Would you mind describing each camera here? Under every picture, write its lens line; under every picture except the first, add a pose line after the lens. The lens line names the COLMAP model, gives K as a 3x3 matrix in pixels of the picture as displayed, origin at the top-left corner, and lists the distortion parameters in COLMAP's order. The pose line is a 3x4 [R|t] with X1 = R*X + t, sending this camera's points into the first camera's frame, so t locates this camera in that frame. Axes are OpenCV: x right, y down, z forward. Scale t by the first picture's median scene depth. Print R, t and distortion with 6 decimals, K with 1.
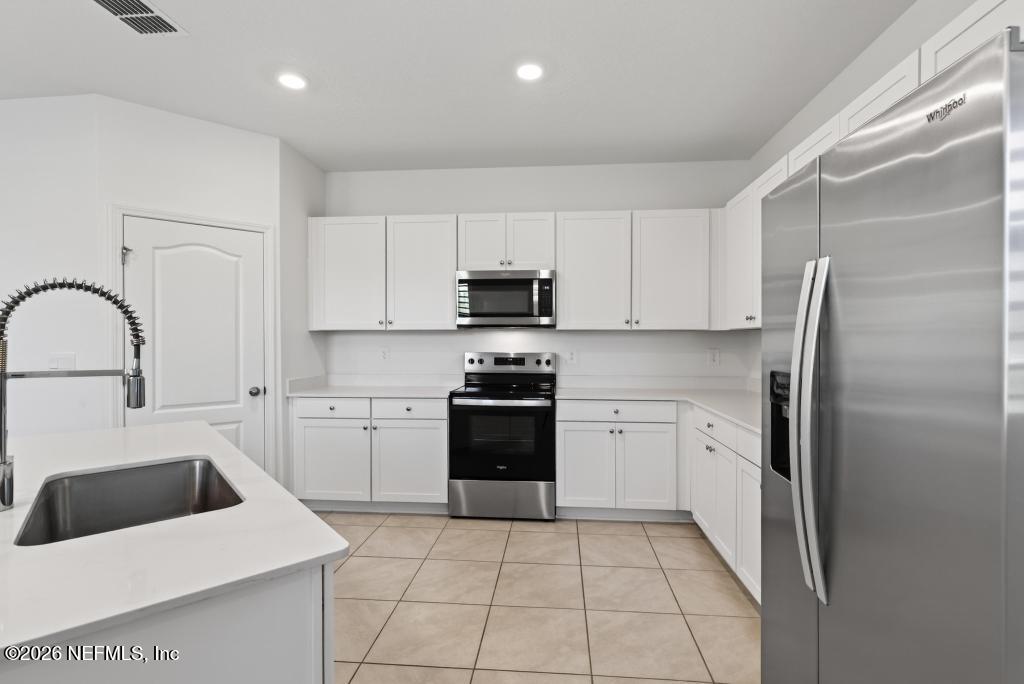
lens RADIAL K [[487.8, 0, 514.1], [0, 487.8, 342.4], [0, 0, 1]] dist [-0.000857, 0.000241]
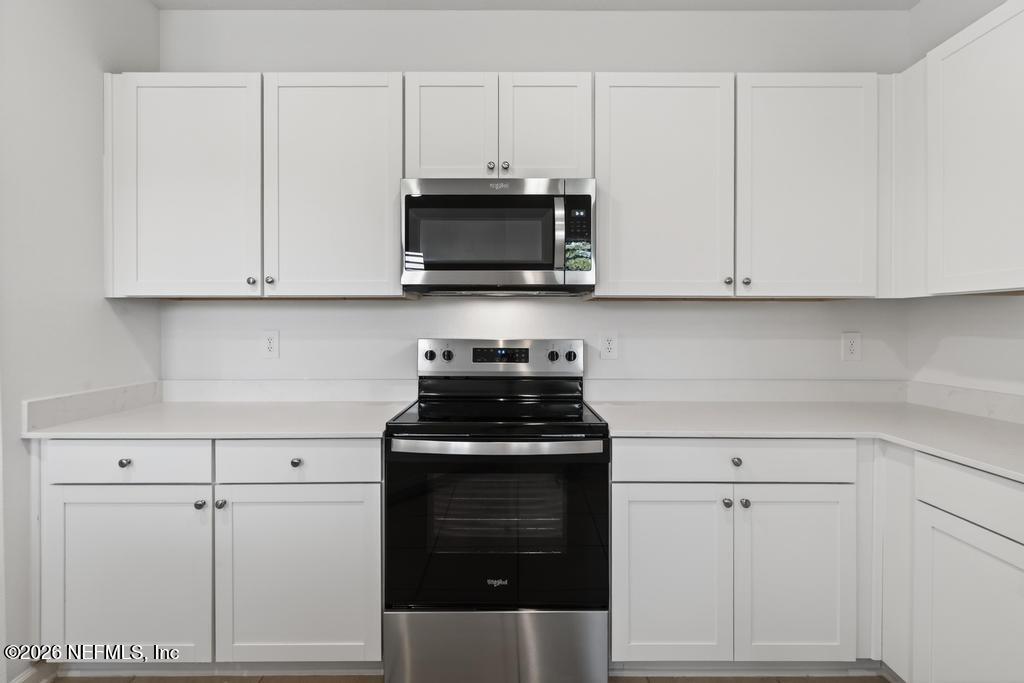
lens RADIAL K [[469.2, 0, 511.6], [0, 469.2, 323.7], [0, 0, 1]] dist [-0.009373, 0.001493]
pose [[0.995482, -0.000684, 0.094945, -0.051861], [0.001019, 0.999993, -0.003479, 0.005685], [-0.094942, 0.003560, 0.995476, 0.517300]]
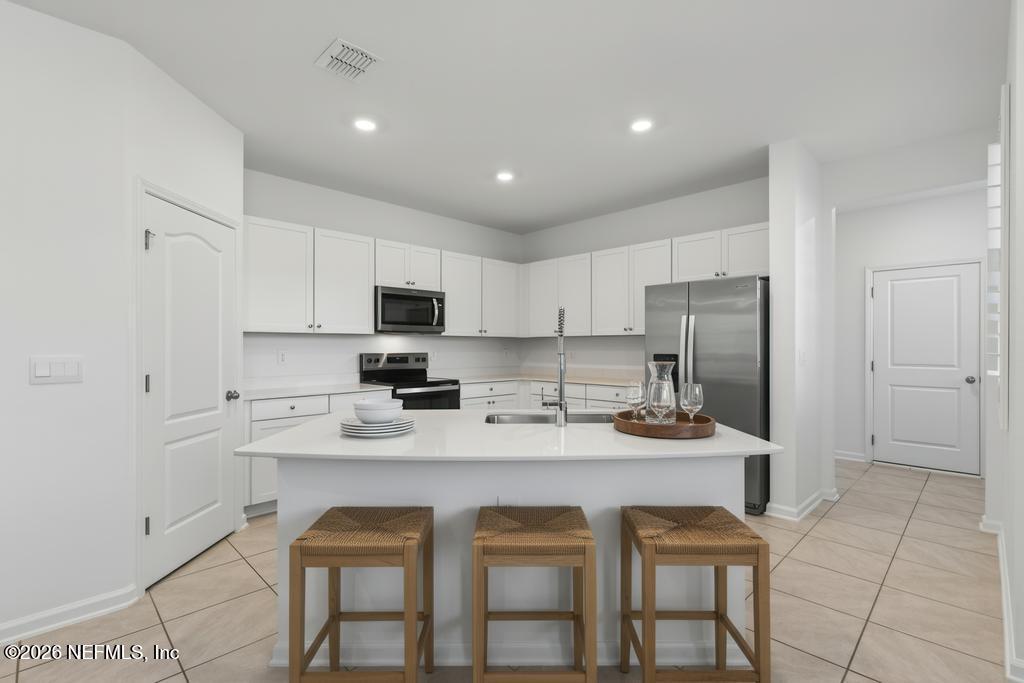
lens RADIAL K [[469.2, 0, 507.5], [0, 469.2, 345.4], [0, 0, 1]] dist [-0.009373, 0.001493]
pose [[0.642547, 0.001191, 0.766245, -0.827629], [0.003507, 0.999984, -0.004495, 0.008791], [-0.766238, 0.005576, 0.642532, 0.005167]]
